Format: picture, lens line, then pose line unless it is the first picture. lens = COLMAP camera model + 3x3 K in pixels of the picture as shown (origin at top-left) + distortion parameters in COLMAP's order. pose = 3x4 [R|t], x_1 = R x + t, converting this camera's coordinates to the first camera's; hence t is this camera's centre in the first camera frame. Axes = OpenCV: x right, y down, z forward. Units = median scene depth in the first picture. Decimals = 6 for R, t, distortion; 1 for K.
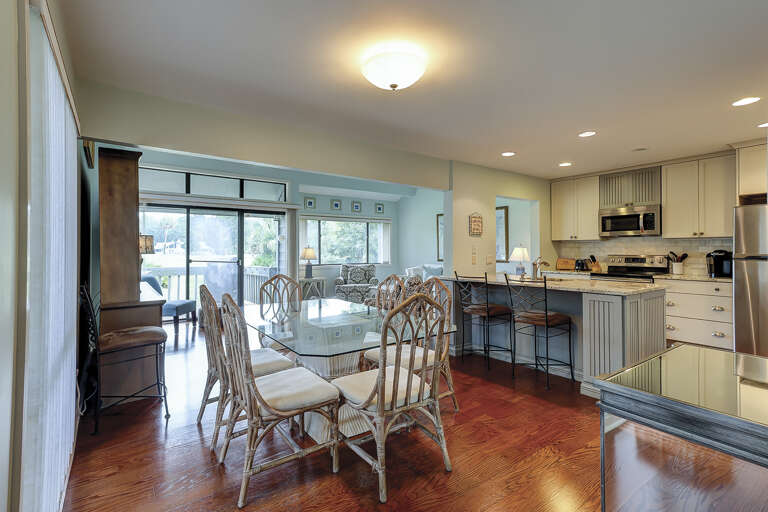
lens RADIAL K [[369.6, 0, 386.3], [0, 369.6, 245.4], [0, 0, 1]] dist [0.004929, 0.014221]
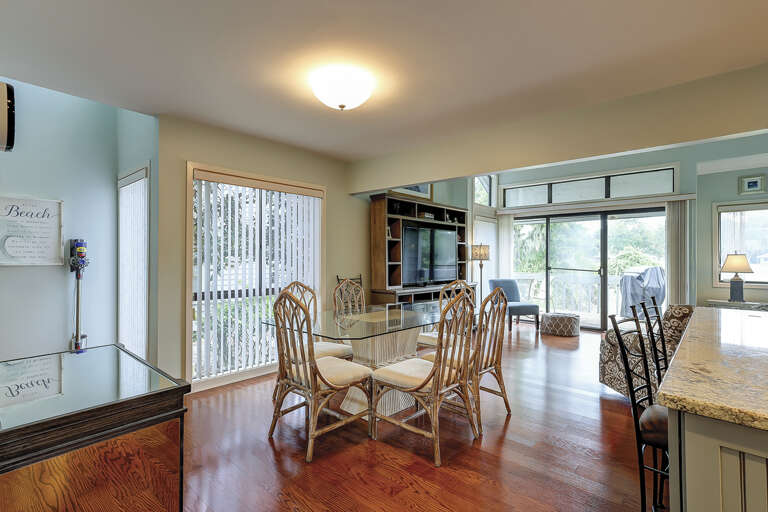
lens RADIAL K [[369.6, 0, 384.0], [0, 369.6, 256.5], [0, 0, 1]] dist [0.004929, 0.014221]
pose [[0.205088, -0.007289, -0.978716, 0.503250], [0.007949, 0.999952, -0.005782, 0.014456], [0.978711, -0.006594, 0.205136, 0.432715]]
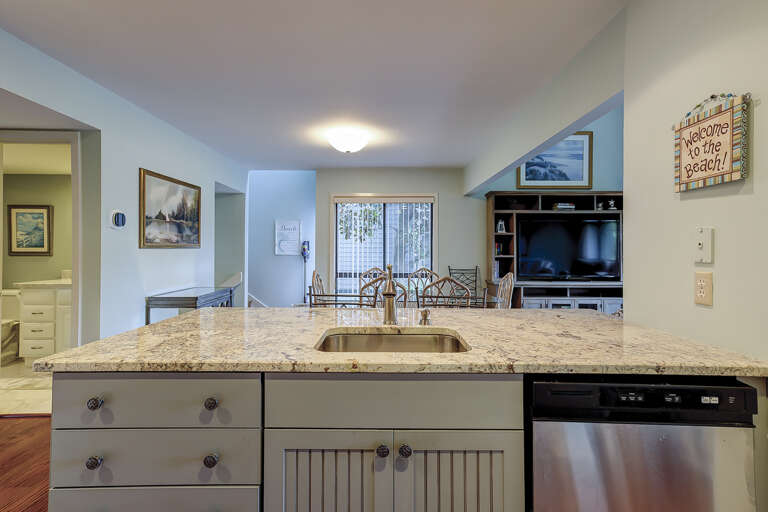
lens RADIAL K [[369.6, 0, 384.8], [0, 369.6, 244.1], [0, 0, 1]] dist [0.004929, 0.014221]
pose [[-0.593751, -0.016373, -0.804482, 0.559418], [0.003566, 0.999730, -0.022978, 0.013823], [0.804641, -0.016512, -0.593532, 0.953423]]
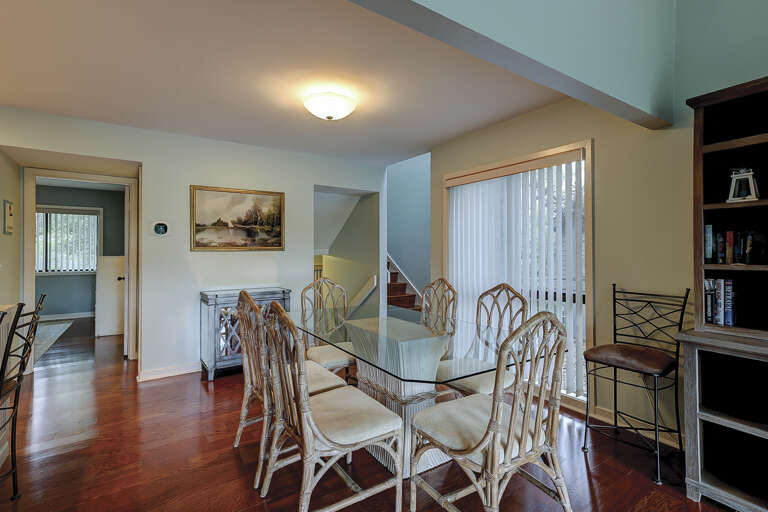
lens RADIAL K [[369.6, 0, 368.9], [0, 369.6, 247.7], [0, 0, 1]] dist [0.004929, 0.014221]
pose [[-0.998529, -0.002720, 0.054150, -0.059316], [-0.004028, 0.999703, -0.024051, 0.015855], [-0.054069, -0.024234, -0.998243, 0.993539]]
